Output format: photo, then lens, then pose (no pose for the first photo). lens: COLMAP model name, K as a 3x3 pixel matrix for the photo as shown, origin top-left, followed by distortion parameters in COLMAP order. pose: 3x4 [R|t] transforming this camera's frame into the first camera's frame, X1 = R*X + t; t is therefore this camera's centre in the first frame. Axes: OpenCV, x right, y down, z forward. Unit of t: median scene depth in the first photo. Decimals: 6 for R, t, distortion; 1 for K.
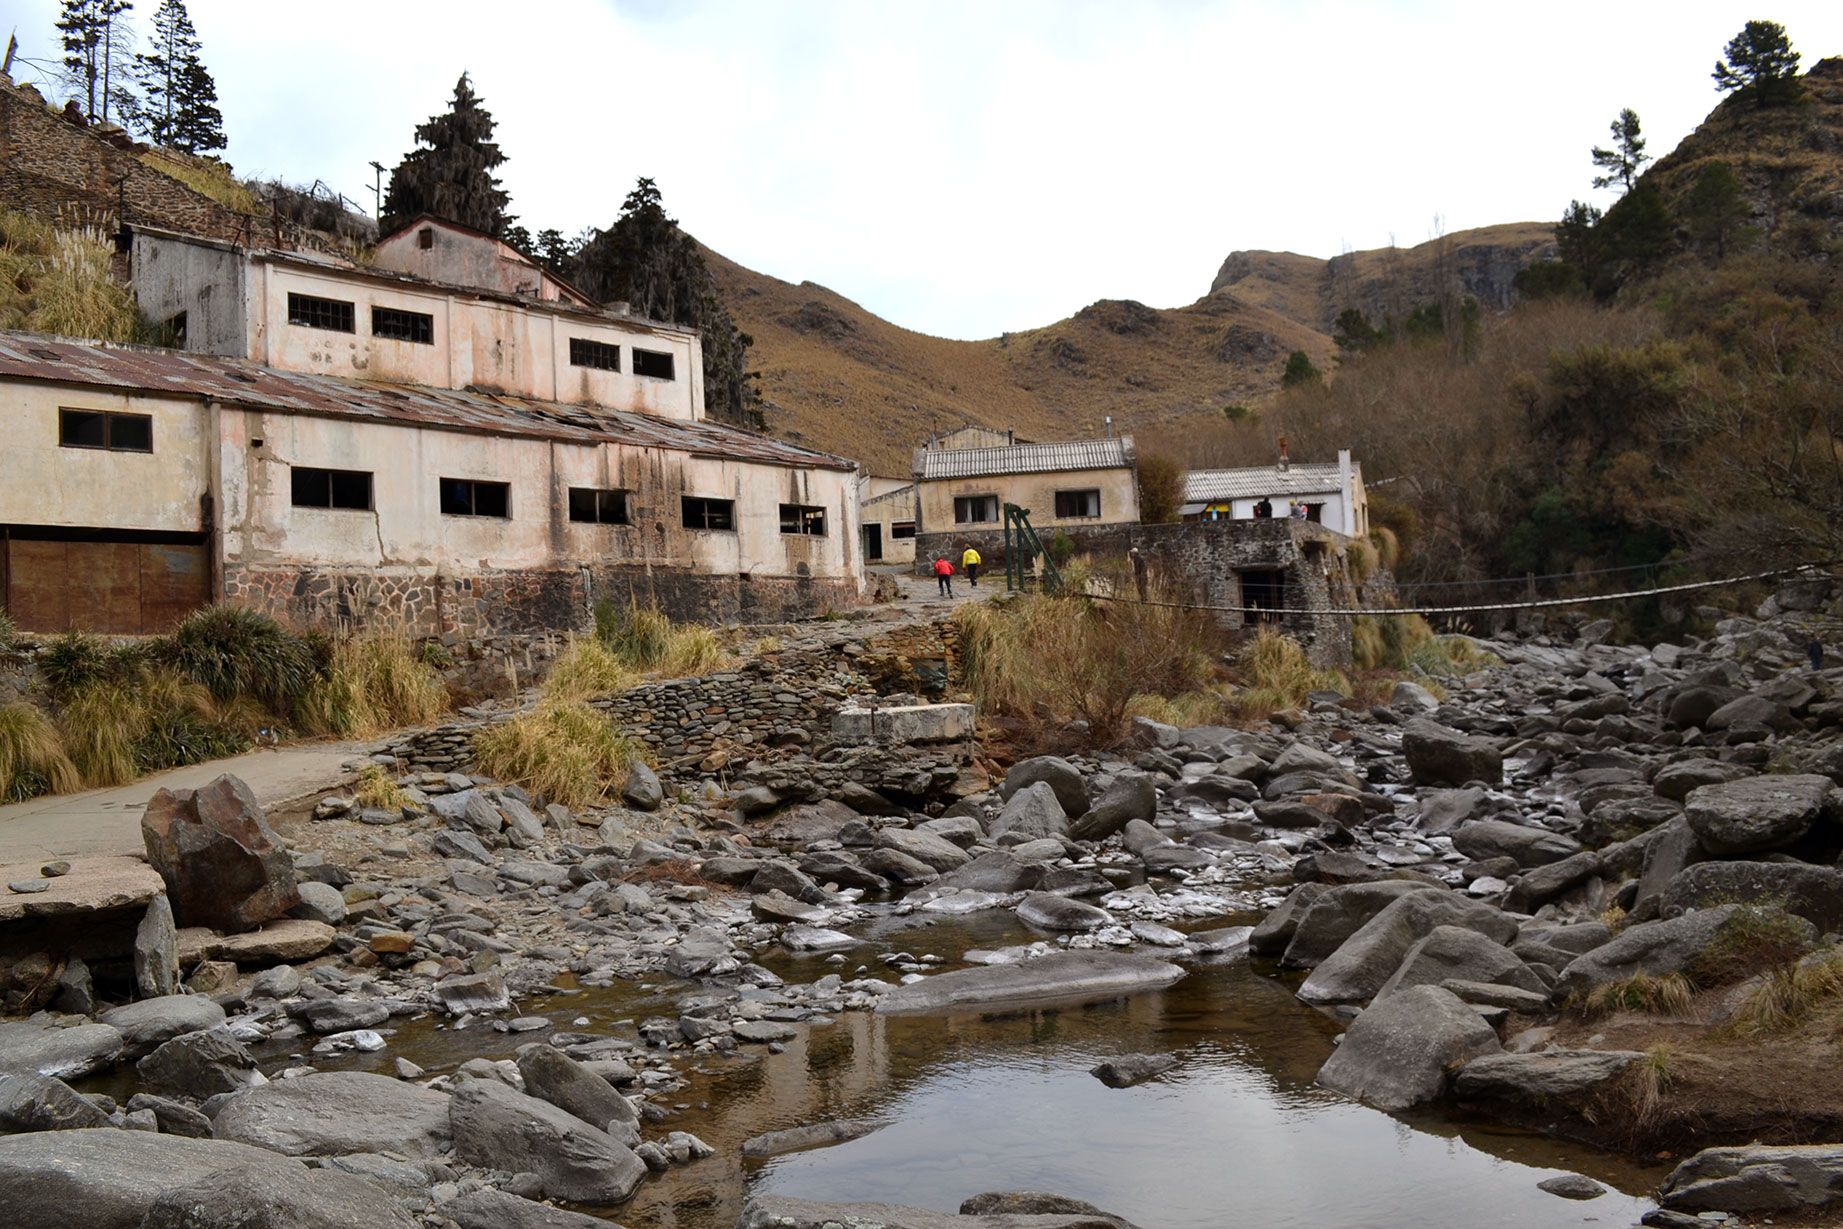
lens RADIAL K [[1496.3, 0, 924.3], [0, 1496.3, 614.4], [0, 0, 1]] dist [-0.083514, 0.013207]
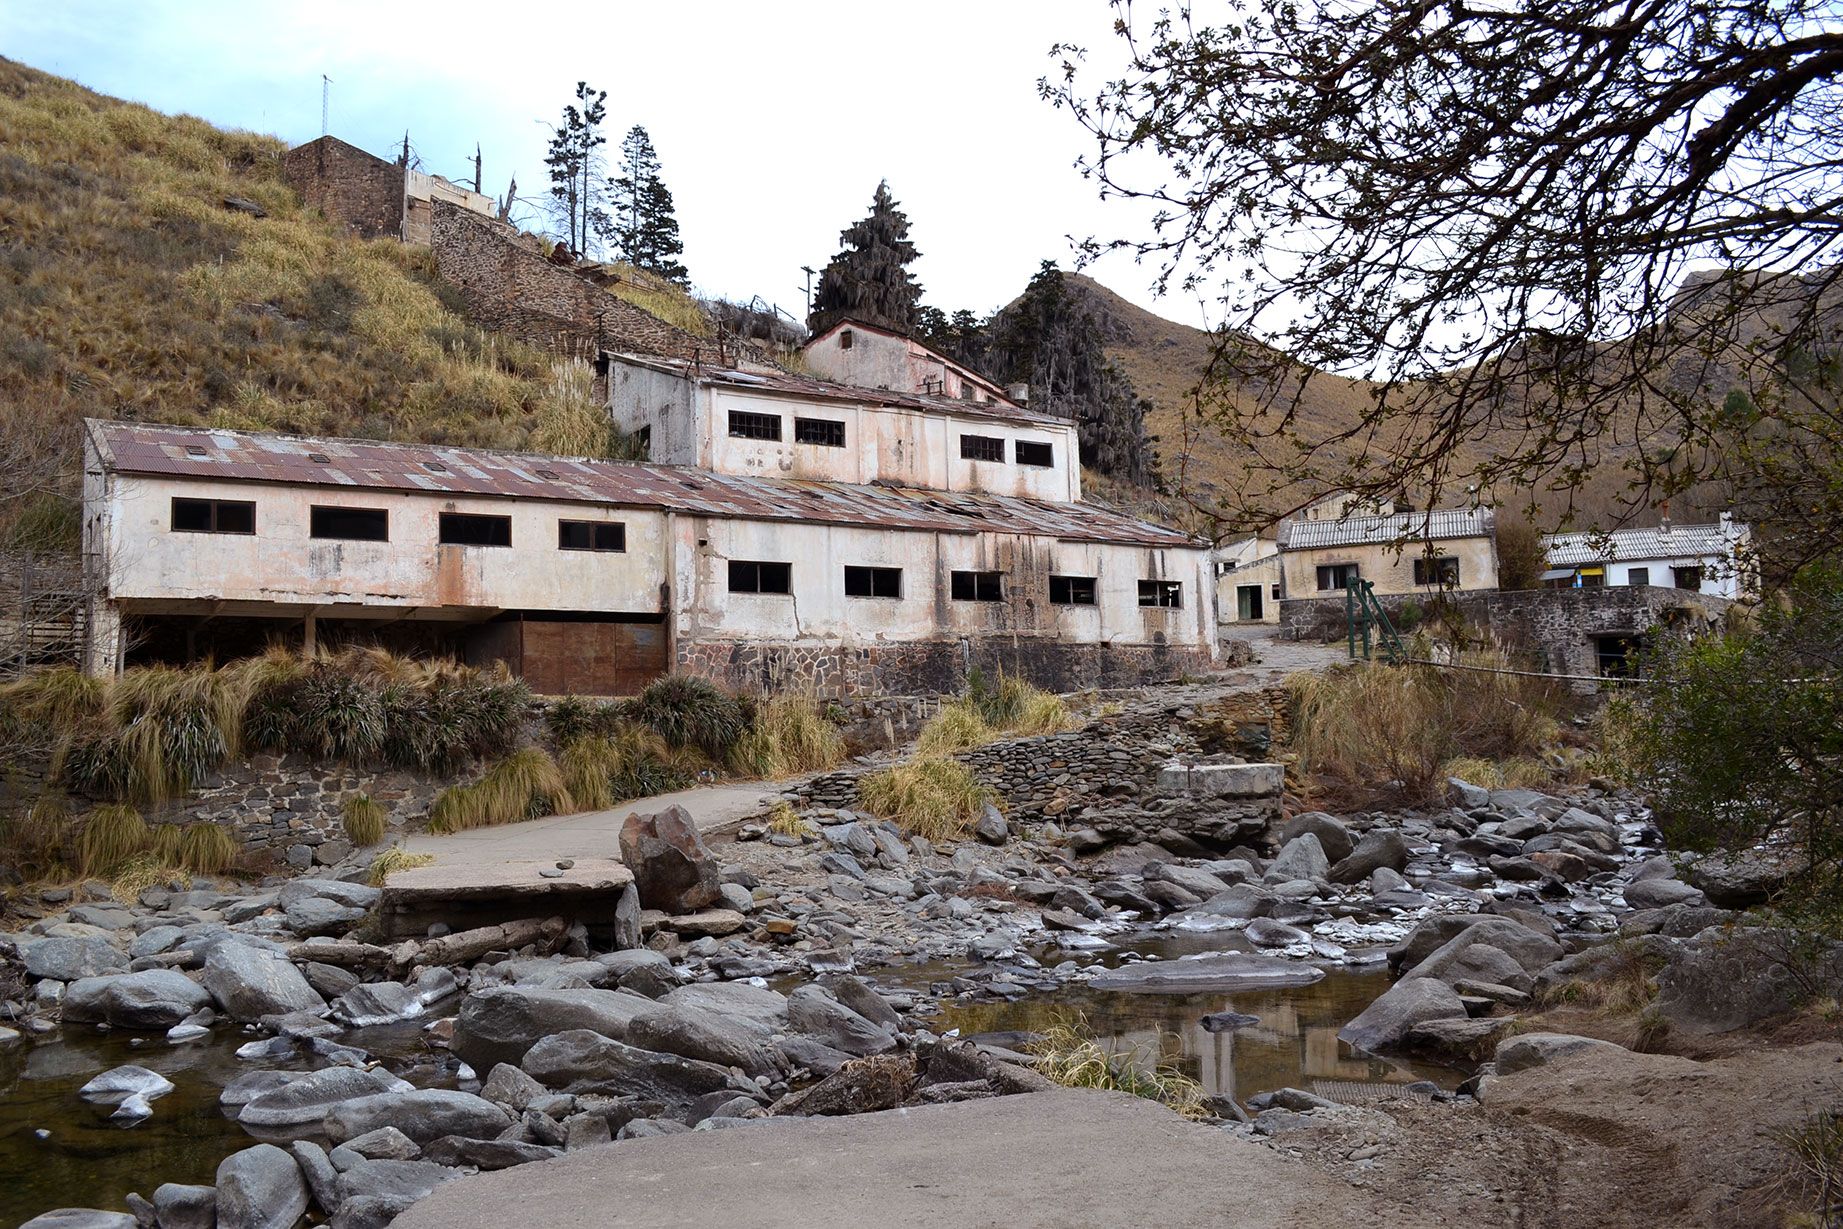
lens RADIAL K [[1496.3, 0, 916.5], [0, 1496.3, 618.0], [0, 0, 1]] dist [-0.083514, 0.013207]
pose [[0.958947, 0.001382, -0.283583, 0.076956], [-0.009217, 0.999612, -0.026295, -0.017541], [0.283436, 0.027830, 0.958587, -0.157371]]
